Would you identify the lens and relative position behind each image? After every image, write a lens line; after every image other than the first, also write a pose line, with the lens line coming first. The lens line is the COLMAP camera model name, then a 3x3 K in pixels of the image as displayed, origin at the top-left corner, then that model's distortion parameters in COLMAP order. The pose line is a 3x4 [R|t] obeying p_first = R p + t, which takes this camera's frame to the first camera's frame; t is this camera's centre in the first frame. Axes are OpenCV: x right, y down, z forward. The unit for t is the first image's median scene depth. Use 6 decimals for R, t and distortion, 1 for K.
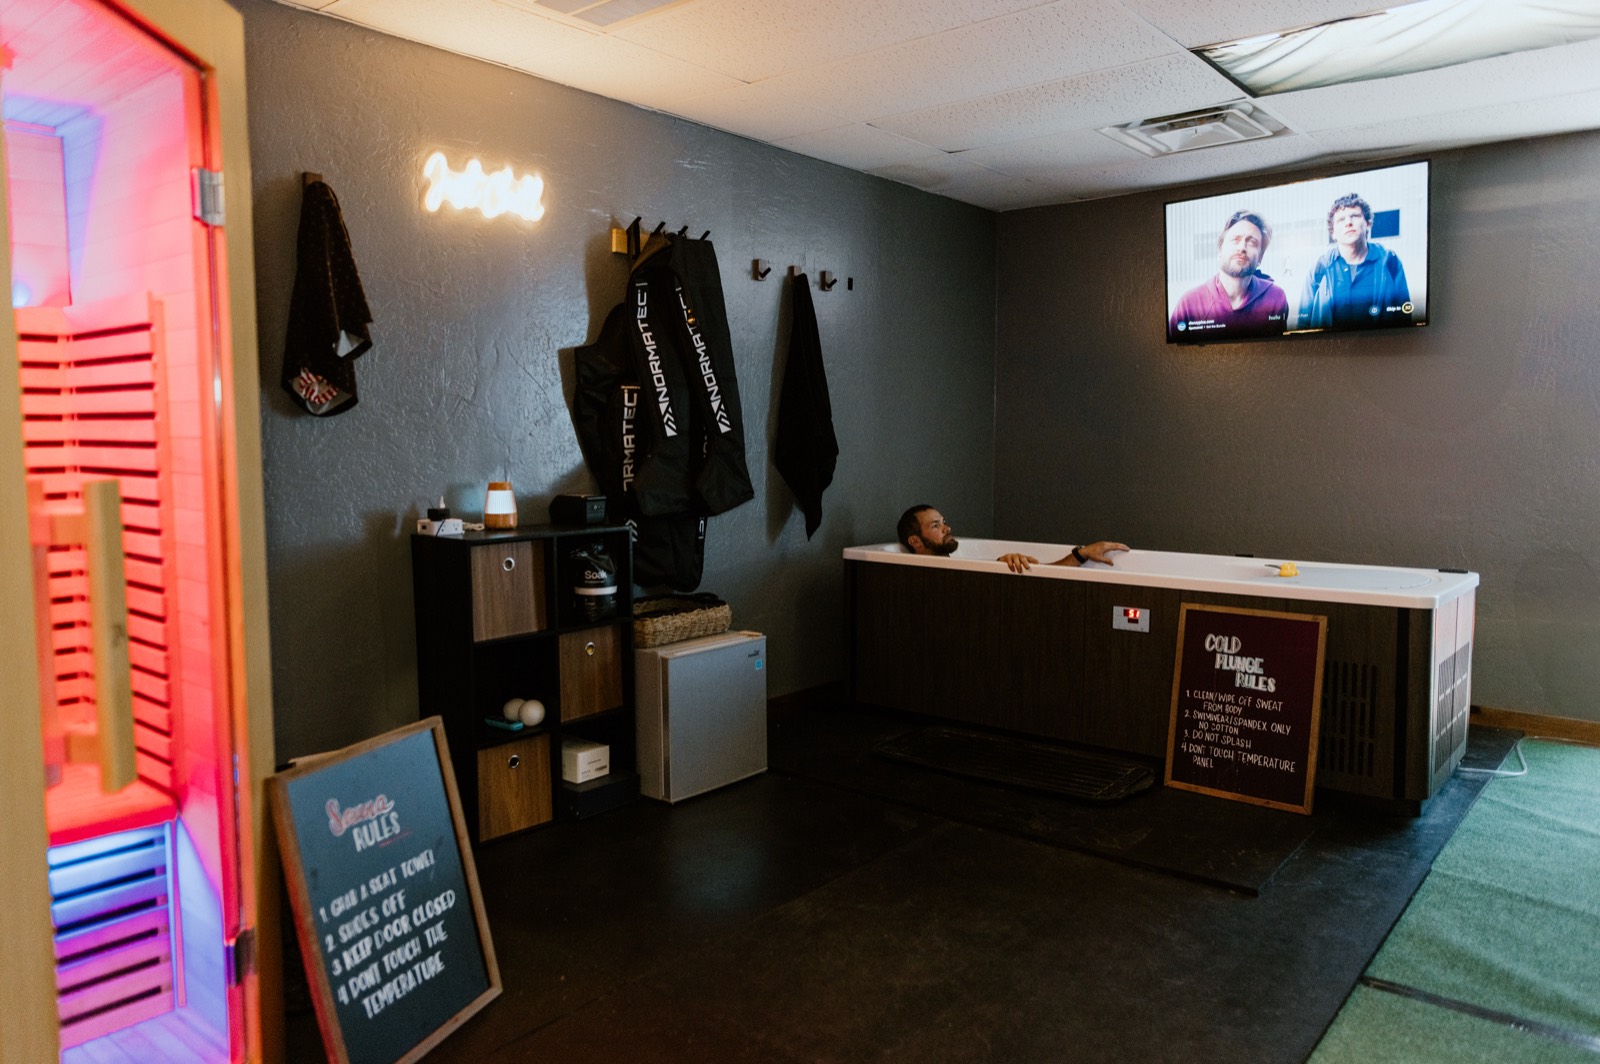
lens RADIAL K [[1134.2, 0, 800.0], [0, 1134.2, 532.0], [0, 0, 1]] dist [0.002251, 0.000197]
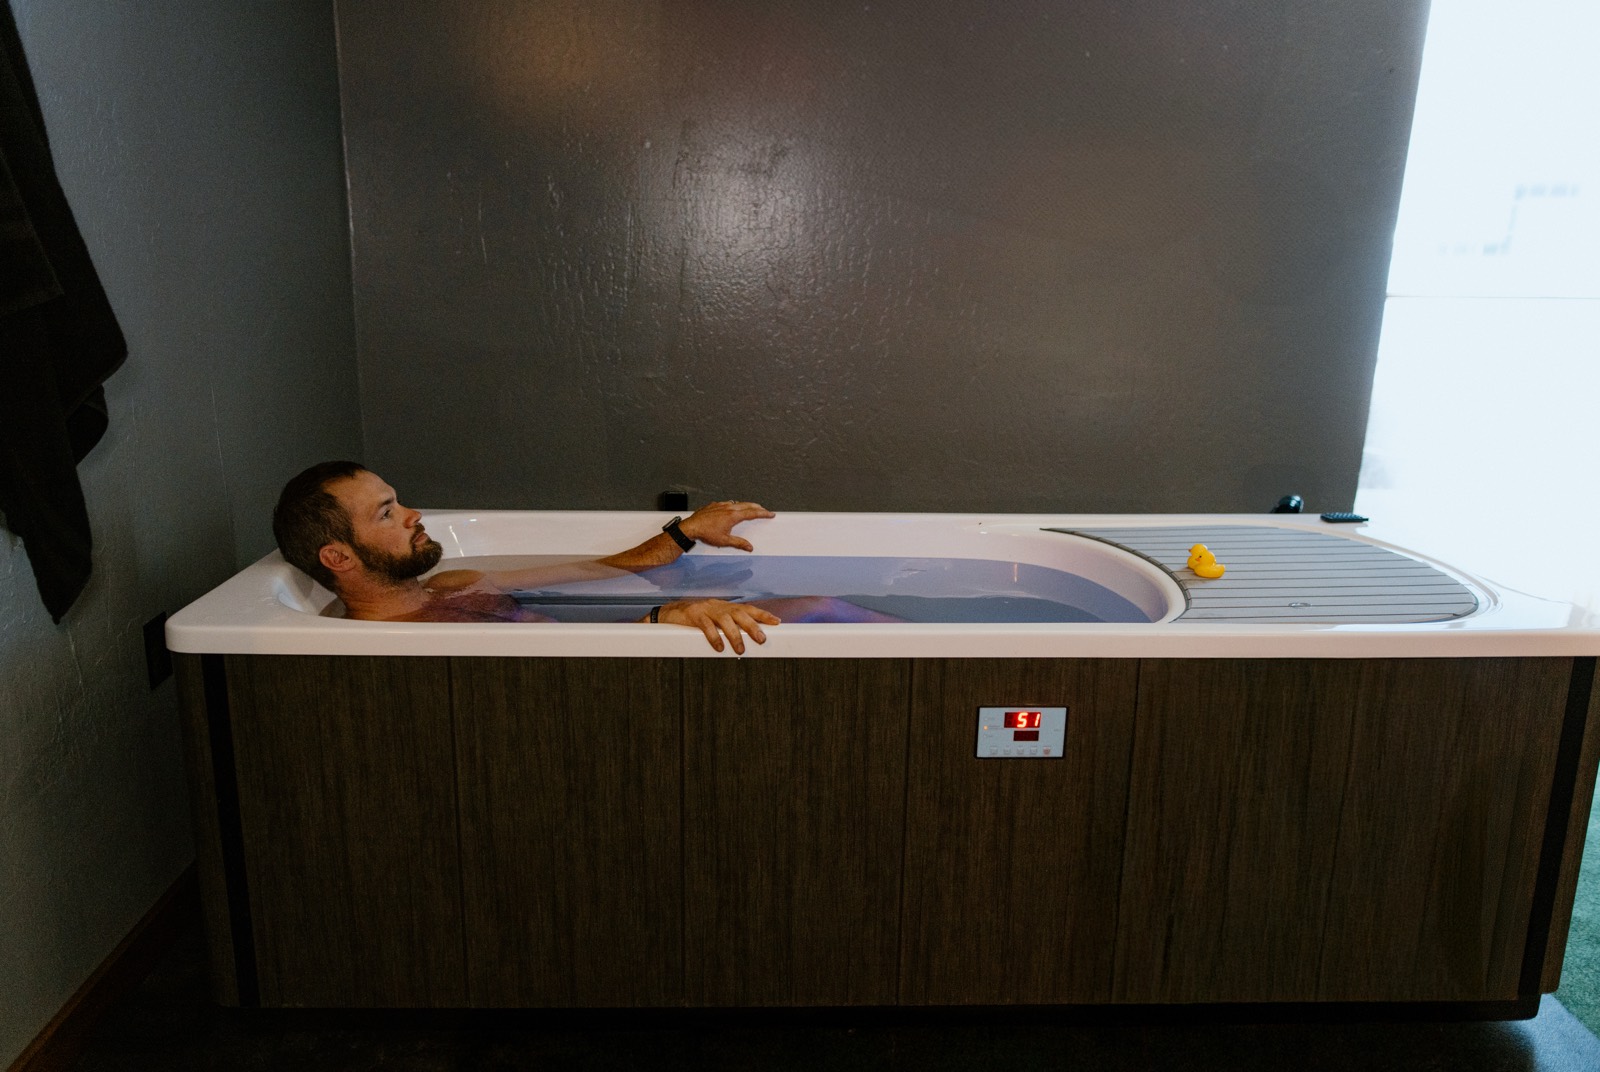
lens RADIAL K [[1182.8, 0, 758.9], [0, 1182.8, 532.4], [0, 0, 1]] dist [0.003458, -0.001130]
pose [[0.761373, -0.145110, 0.631865, -0.060242], [0.045917, 0.984251, 0.170709, -0.080271], [-0.646686, -0.100960, 0.756046, 0.725022]]
